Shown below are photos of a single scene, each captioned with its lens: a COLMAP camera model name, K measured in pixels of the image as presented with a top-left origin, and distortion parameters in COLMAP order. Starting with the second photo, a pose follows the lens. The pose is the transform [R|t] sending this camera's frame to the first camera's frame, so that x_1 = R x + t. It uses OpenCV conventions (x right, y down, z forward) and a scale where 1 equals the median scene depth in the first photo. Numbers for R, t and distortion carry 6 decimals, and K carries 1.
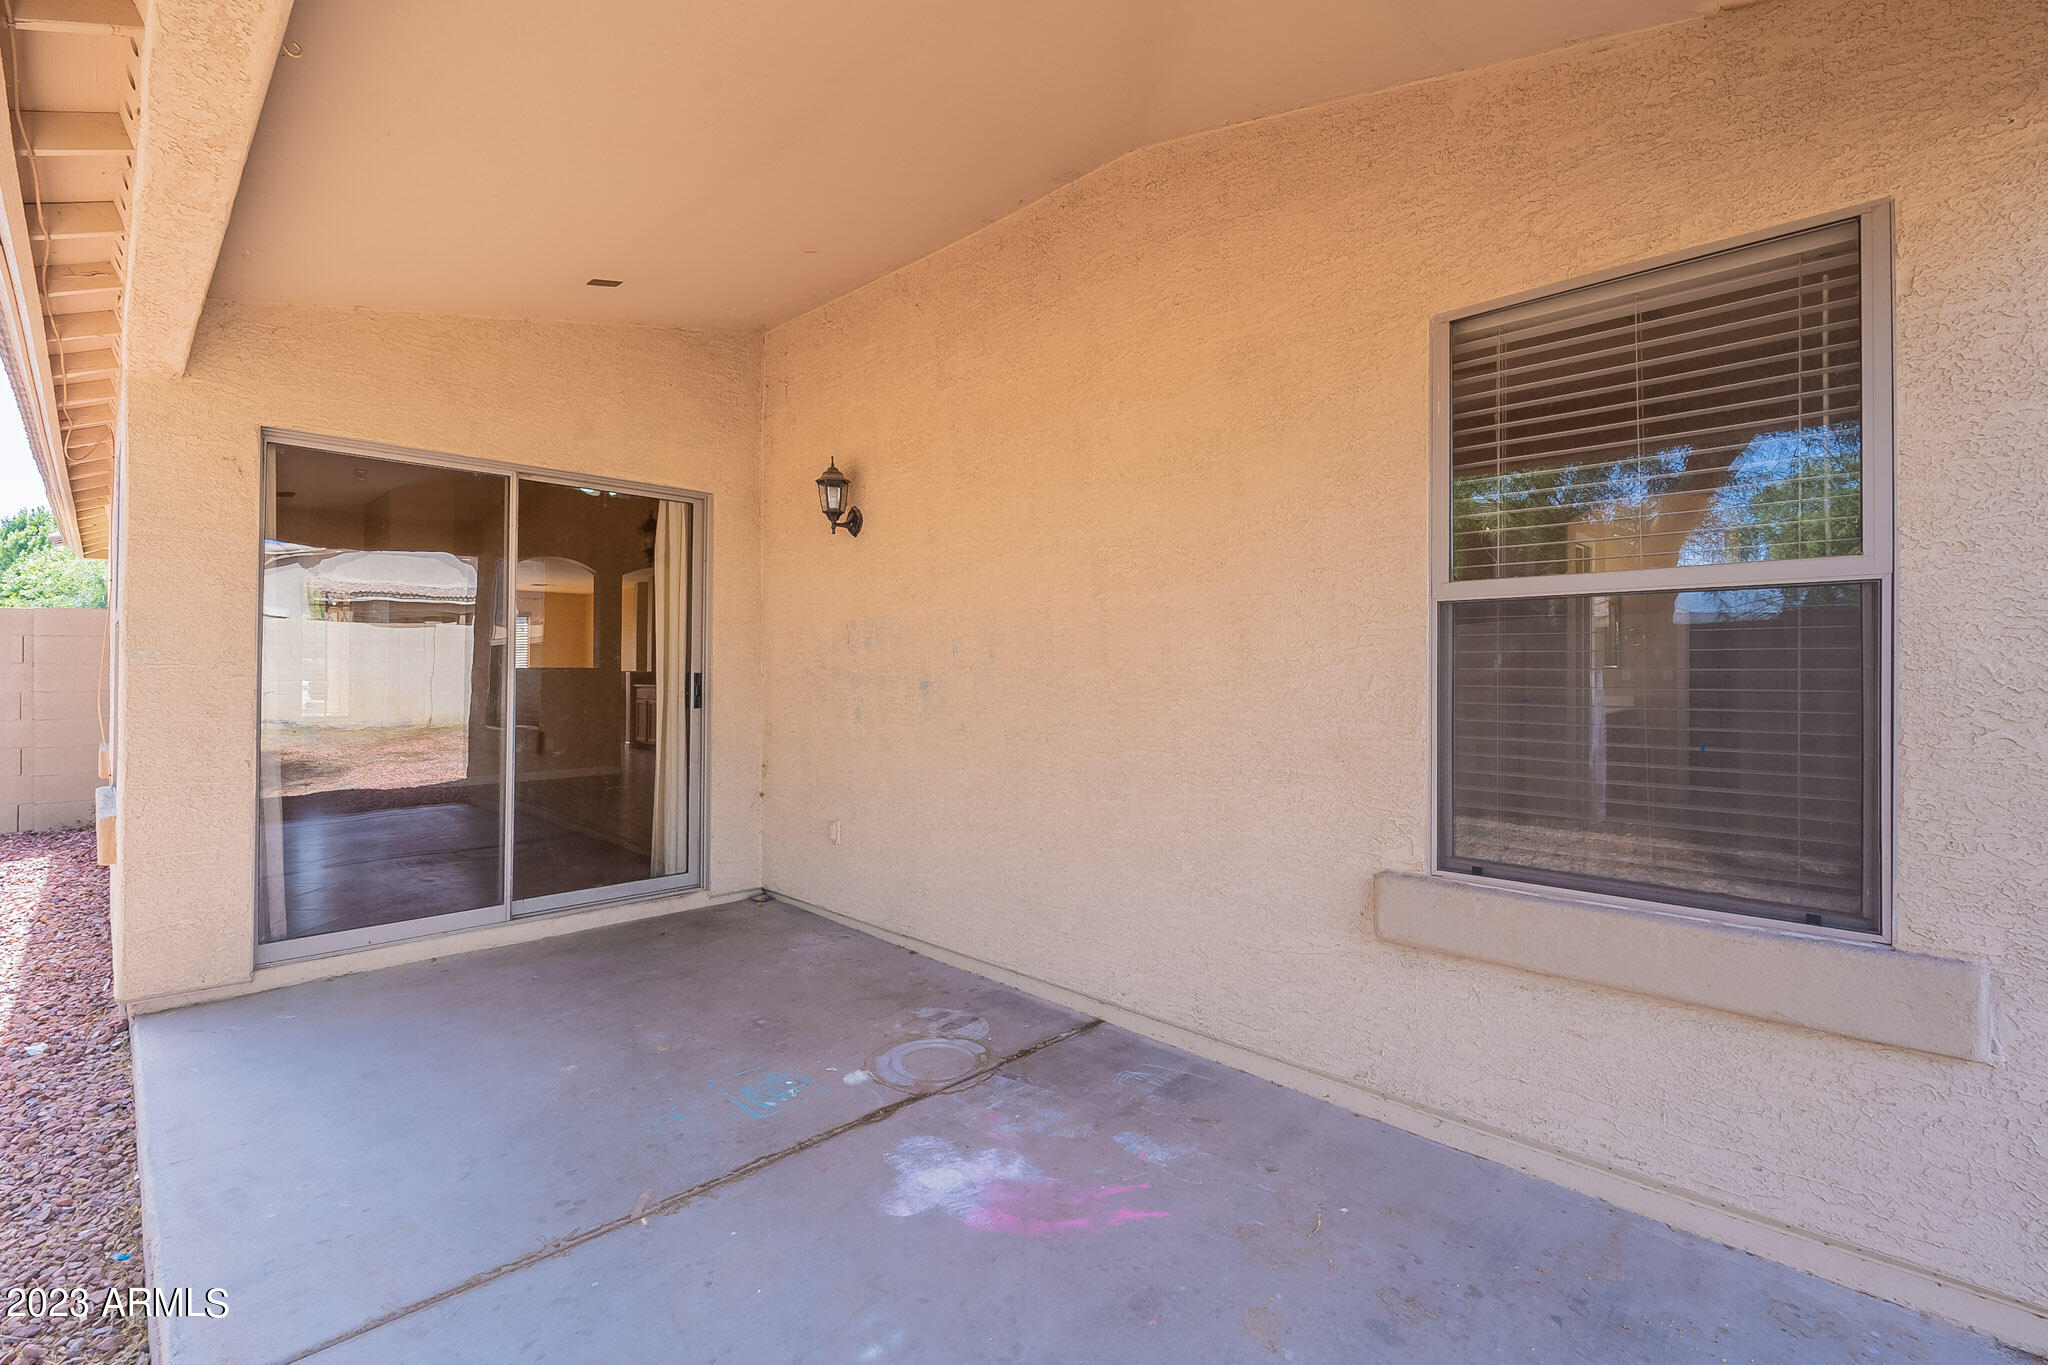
lens RADIAL K [[913.9, 0, 1030.8], [0, 913.9, 668.5], [0, 0, 1]] dist [0.002760, 0.000198]
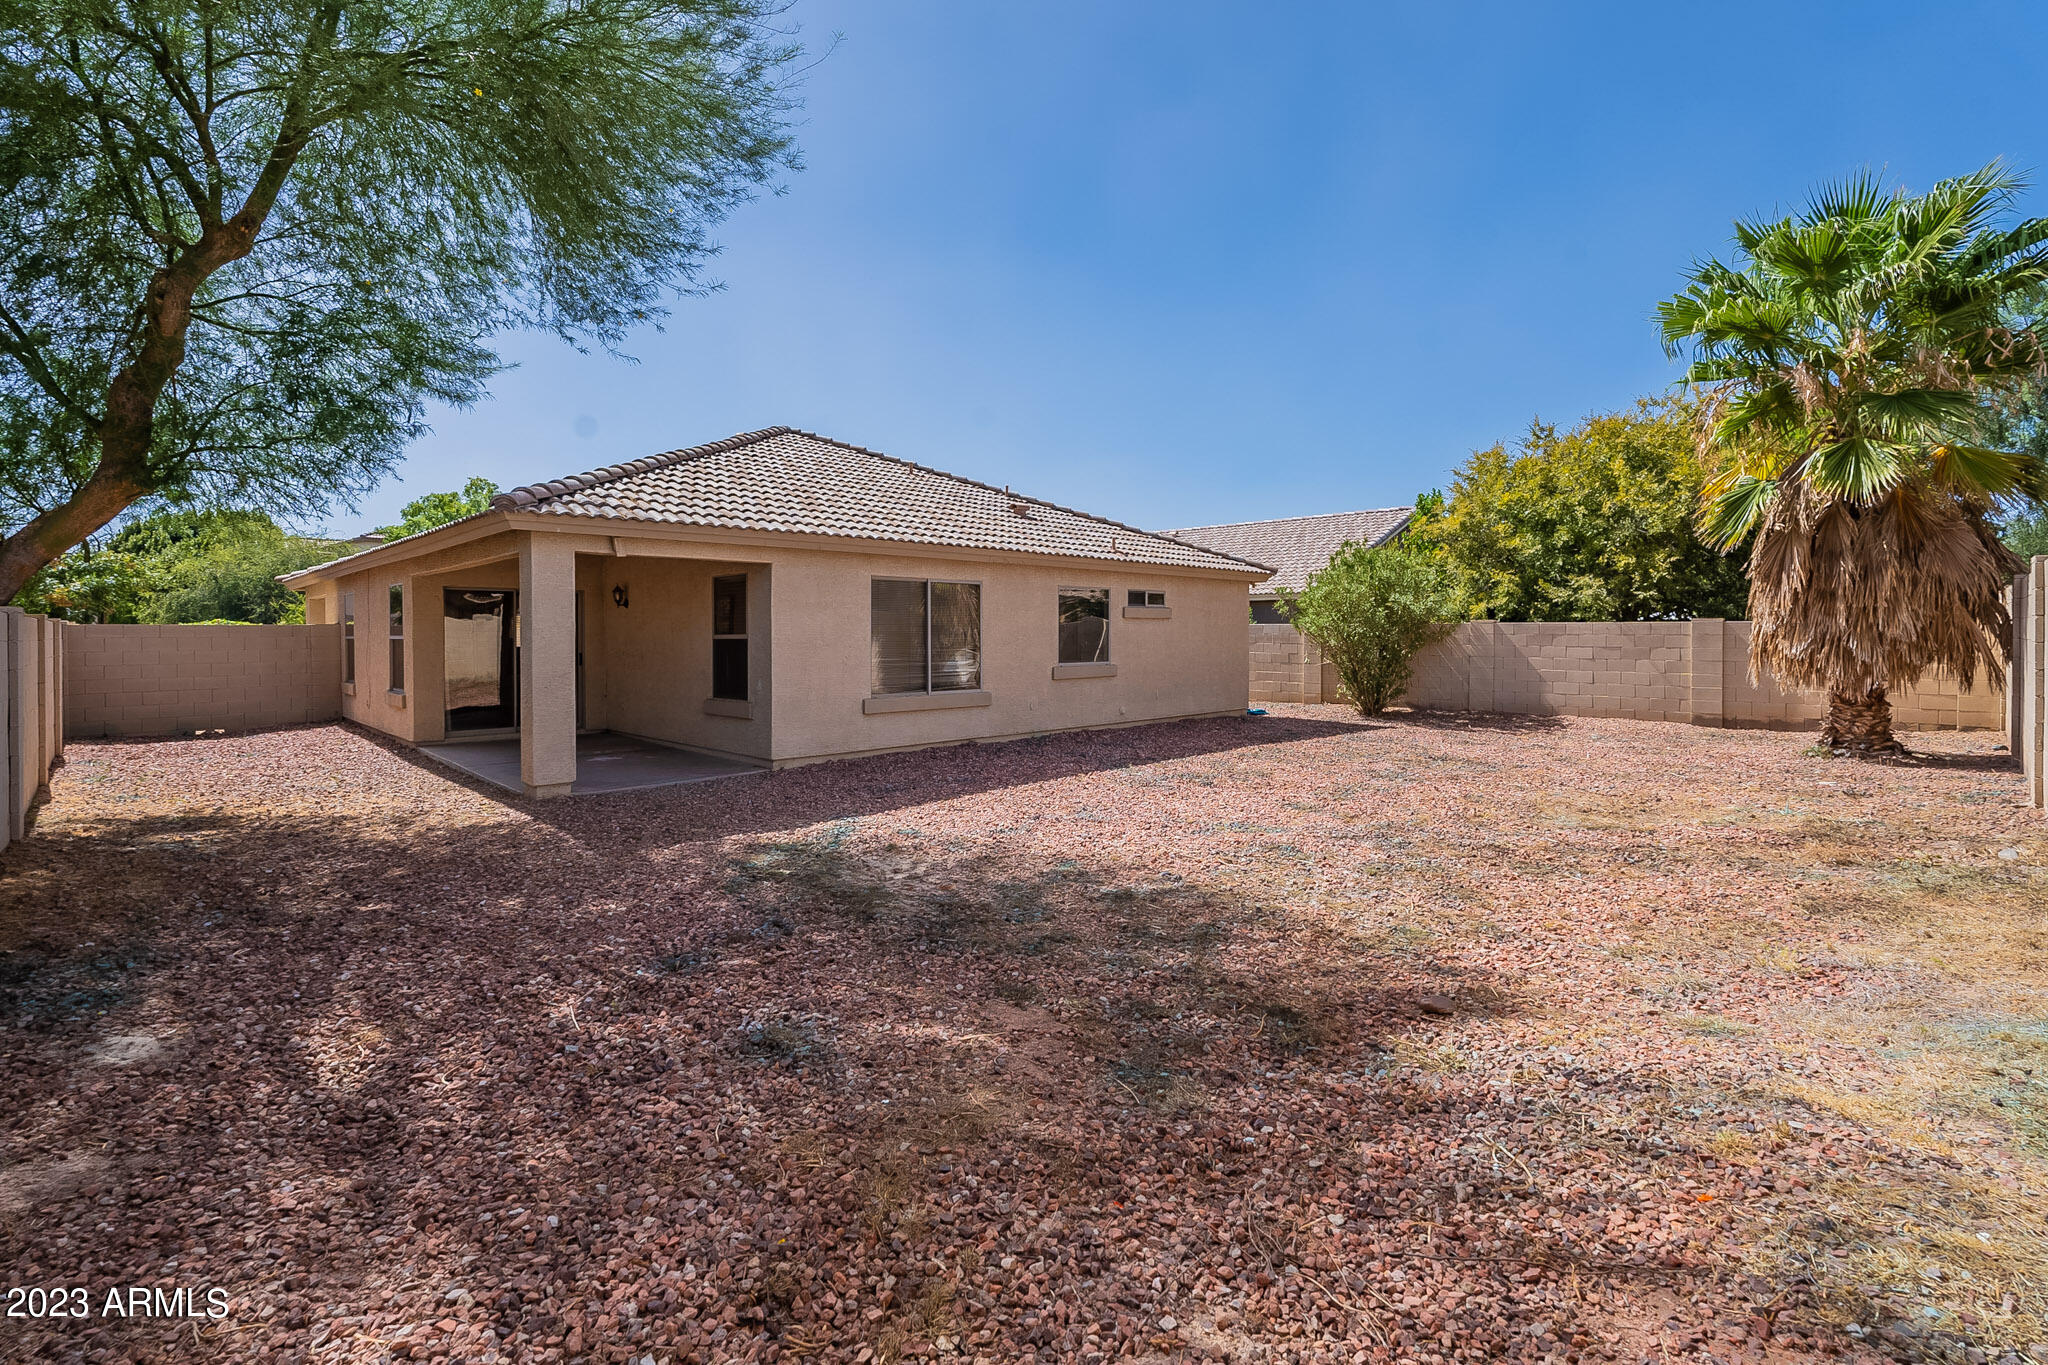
lens RADIAL K [[913.9, 0, 1017.4], [0, 913.9, 675.0], [0, 0, 1]] dist [0.002760, 0.000198]
pose [[0.999578, -0.000483, -0.029028, 1.213803], [0.001566, 0.999304, 0.037271, -0.035914], [0.028990, -0.037301, 0.998883, -2.036718]]
